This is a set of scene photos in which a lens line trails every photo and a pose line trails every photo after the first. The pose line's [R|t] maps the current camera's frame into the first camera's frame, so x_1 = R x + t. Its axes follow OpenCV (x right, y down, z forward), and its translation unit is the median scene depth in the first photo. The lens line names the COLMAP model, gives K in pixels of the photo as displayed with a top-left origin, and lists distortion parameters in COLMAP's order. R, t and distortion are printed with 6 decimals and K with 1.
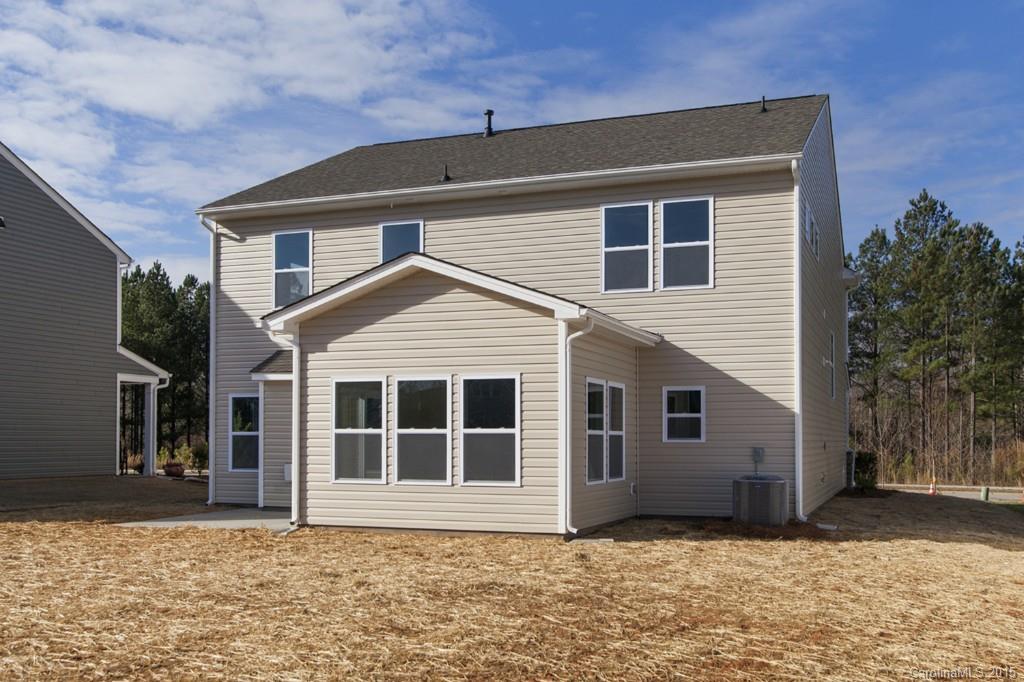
lens RADIAL K [[997.5, 0, 507.0], [0, 997.5, 341.9], [0, 0, 1]] dist [0.004400, -0.003304]
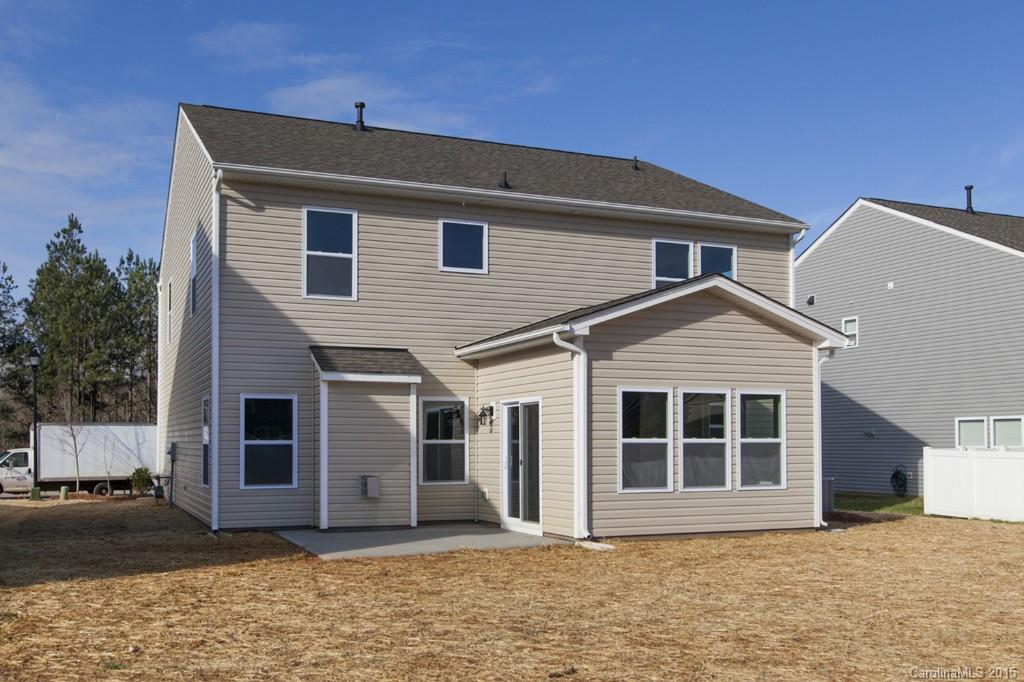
lens RADIAL K [[997.5, 0, 507.0], [0, 997.5, 341.9], [0, 0, 1]] dist [0.004400, -0.003304]
pose [[0.727097, 0.068790, 0.683080, -0.919702], [-0.063218, 0.997449, -0.033157, 0.030808], [-0.683618, -0.019075, 0.729591, 0.345349]]
